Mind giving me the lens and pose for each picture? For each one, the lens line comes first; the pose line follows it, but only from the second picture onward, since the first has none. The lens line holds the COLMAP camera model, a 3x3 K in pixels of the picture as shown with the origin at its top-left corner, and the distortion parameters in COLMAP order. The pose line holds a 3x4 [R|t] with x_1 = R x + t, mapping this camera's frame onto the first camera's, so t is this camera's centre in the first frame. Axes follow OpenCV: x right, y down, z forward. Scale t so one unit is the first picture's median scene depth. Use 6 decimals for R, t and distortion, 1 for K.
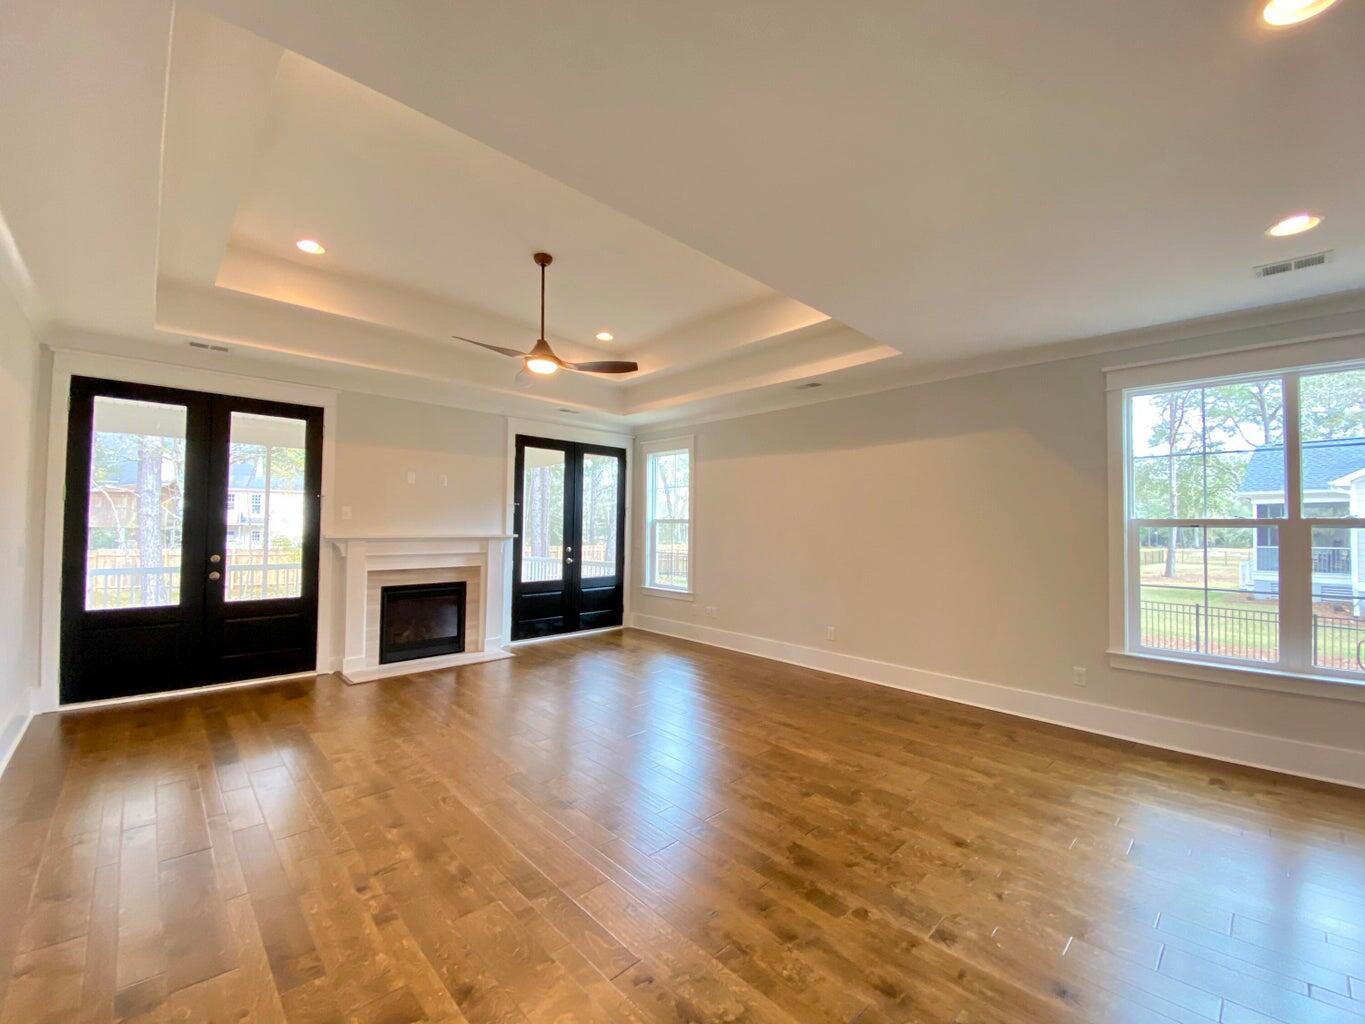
lens RADIAL K [[561.8, 0, 679.3], [0, 561.8, 512.1], [0, 0, 1]] dist [0.027872, -0.020141]
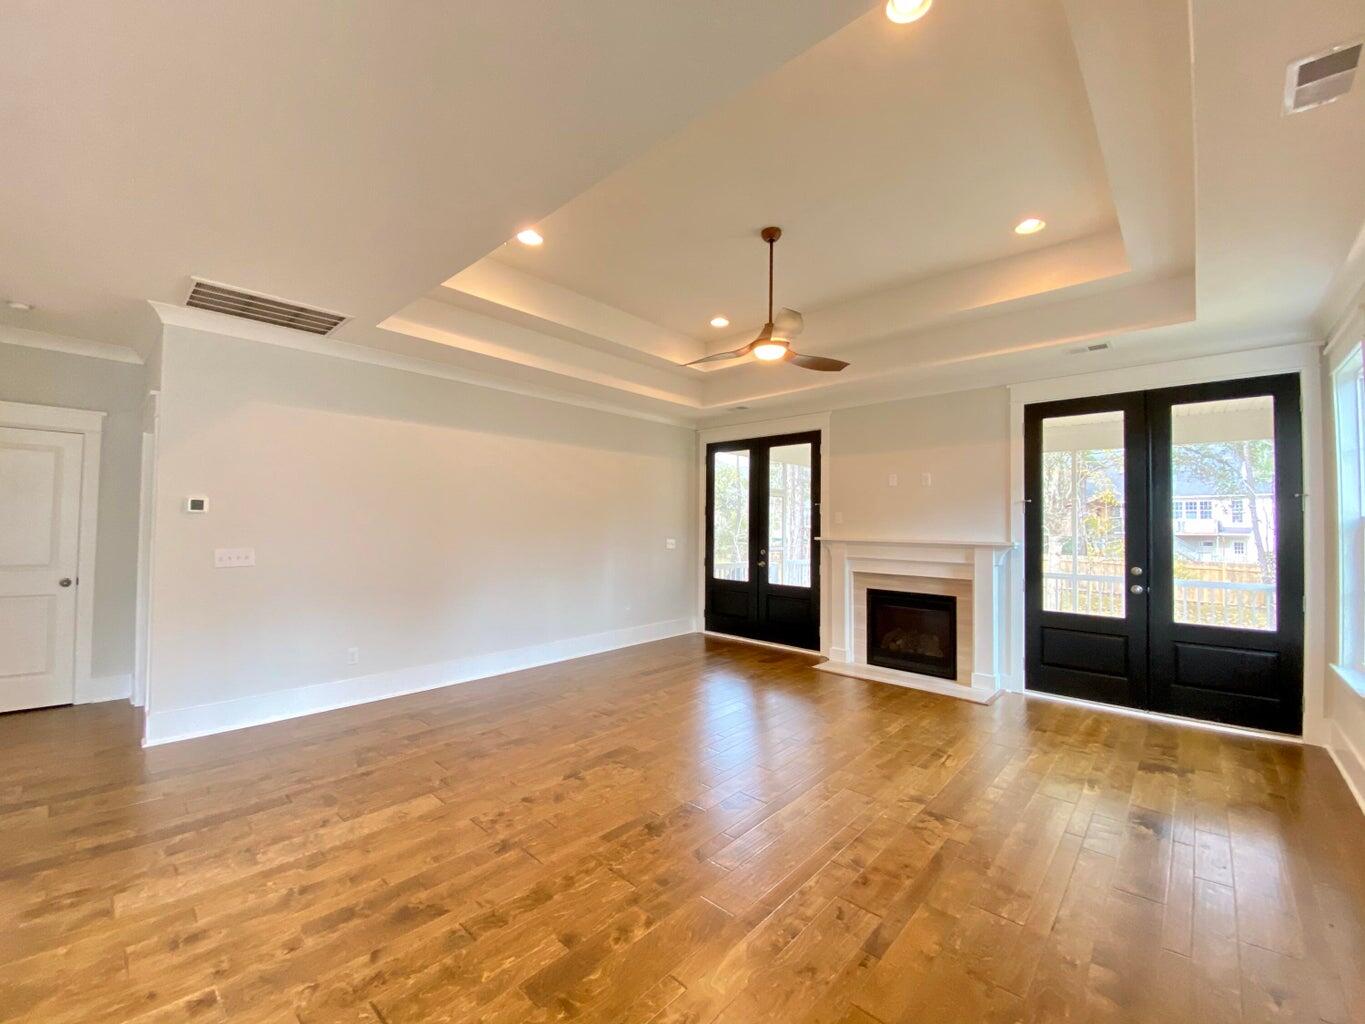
lens RADIAL K [[561.8, 0, 679.3], [0, 561.8, 512.1], [0, 0, 1]] dist [0.027872, -0.020141]
pose [[0.054221, -0.033238, -0.997976, 0.559662], [0.016842, 0.999334, -0.032368, 0.022319], [0.998387, -0.015053, 0.054744, 0.688085]]
